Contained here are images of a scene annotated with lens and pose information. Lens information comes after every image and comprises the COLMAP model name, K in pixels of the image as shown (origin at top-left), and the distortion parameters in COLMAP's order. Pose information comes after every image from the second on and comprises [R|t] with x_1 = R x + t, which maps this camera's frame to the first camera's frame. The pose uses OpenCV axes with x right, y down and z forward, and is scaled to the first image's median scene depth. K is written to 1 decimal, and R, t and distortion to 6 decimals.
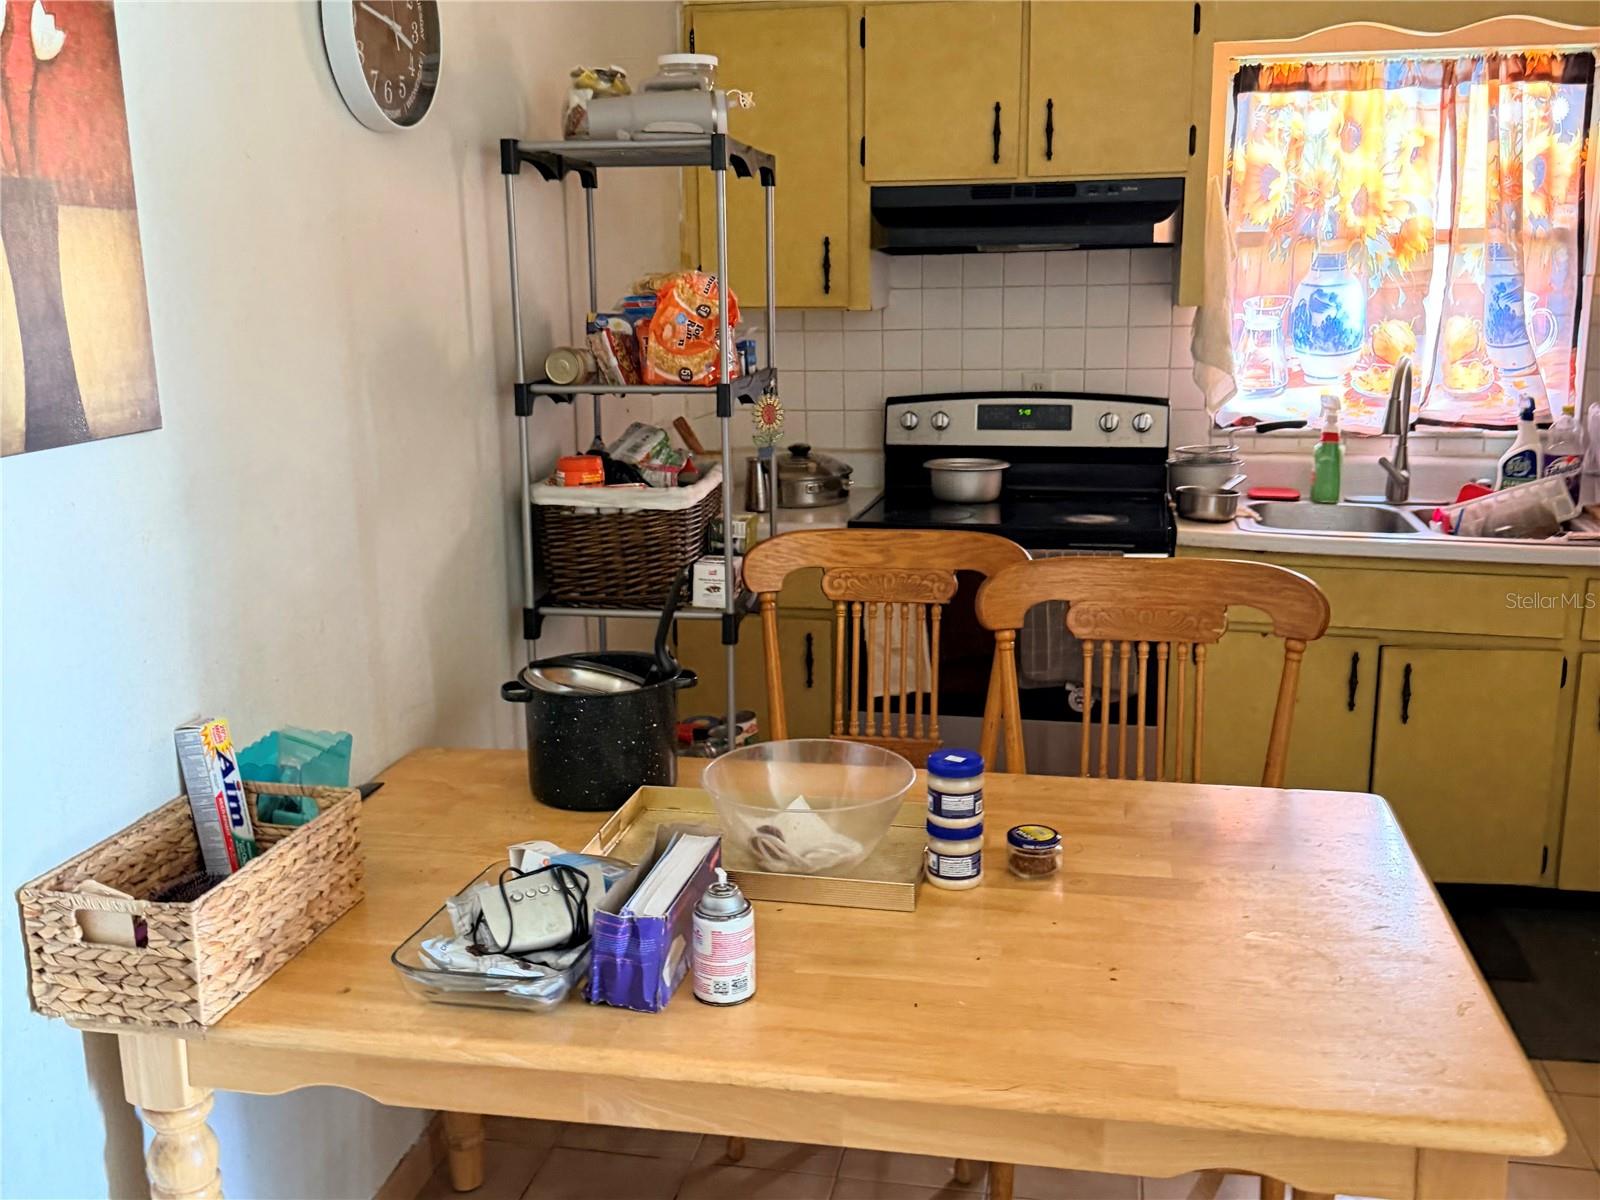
lens RADIAL K [[1504.6, 0, 811.9], [0, 1504.6, 573.5], [0, 0, 1]] dist [0.055585, 0.000000]
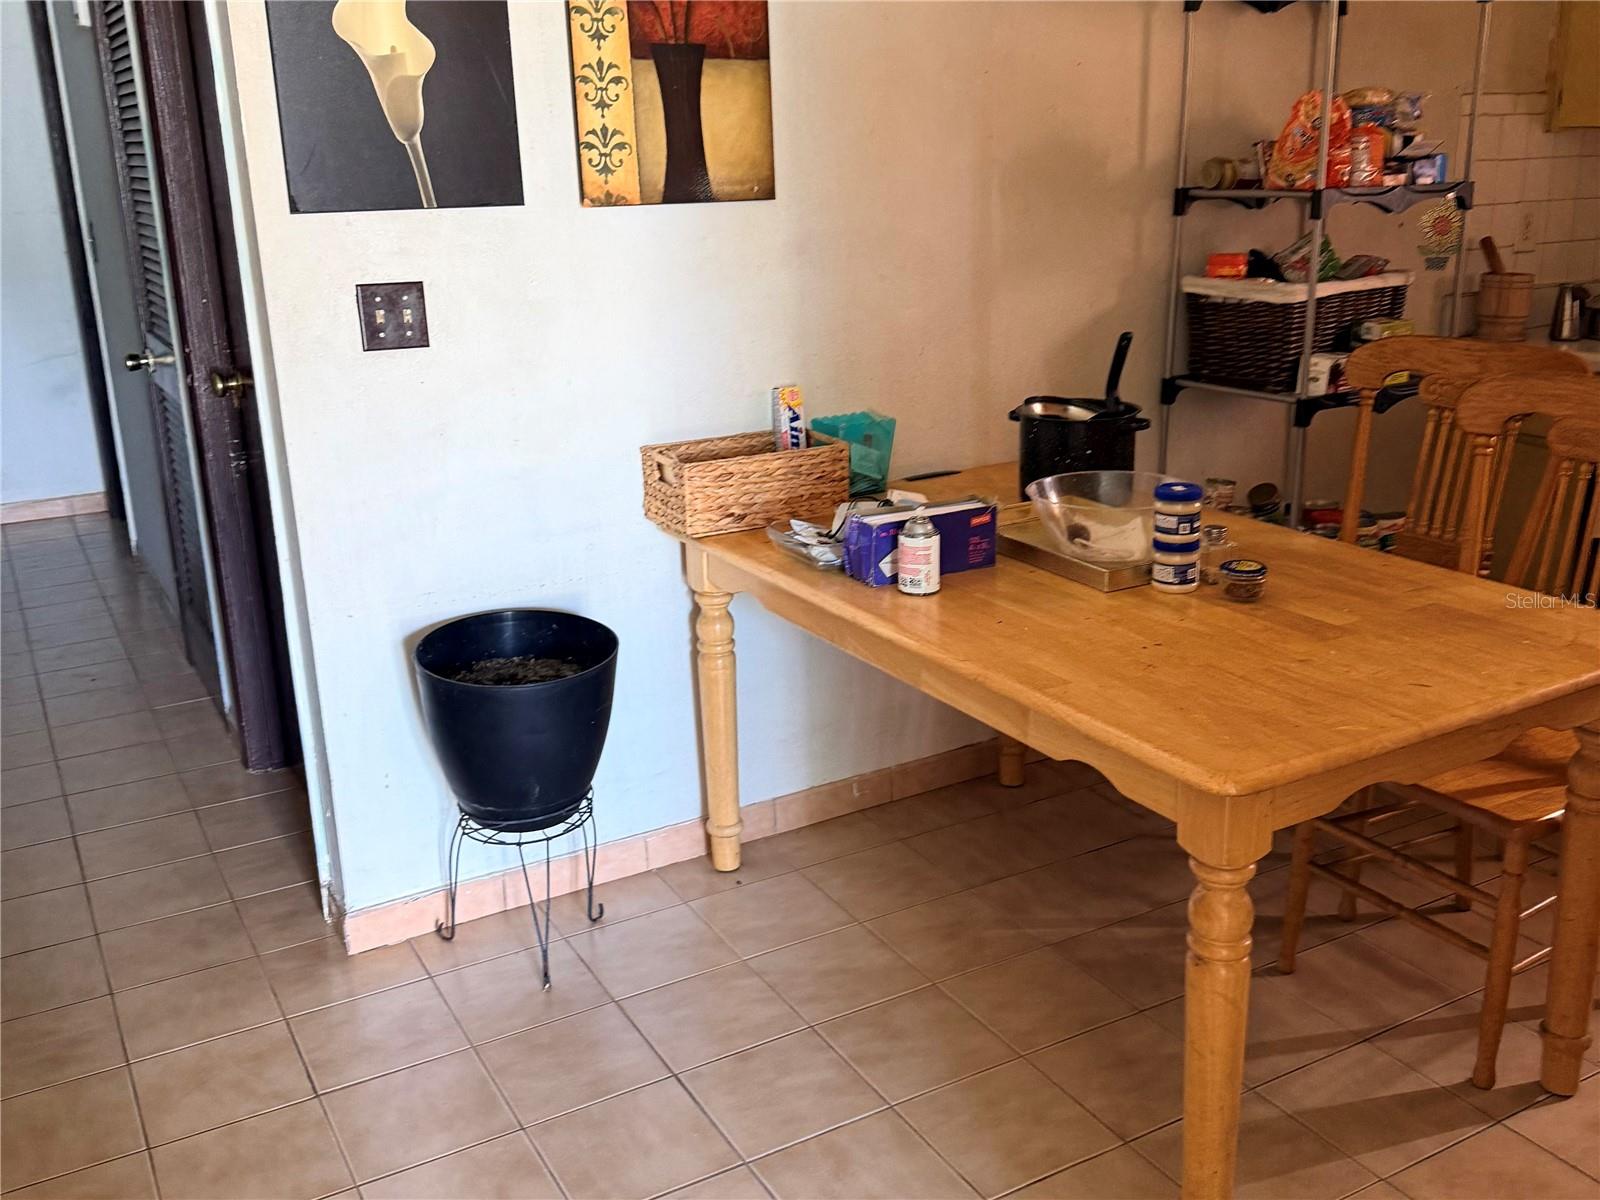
lens RADIAL K [[1504.6, 0, 795.0], [0, 1504.6, 605.5], [0, 0, 1]] dist [0.055585, 0.000000]
pose [[0.647662, 0.220446, -0.729340, 0.867969], [-0.133264, 0.975250, 0.176433, 0.042230], [0.750183, -0.017075, 0.661010, -0.067332]]
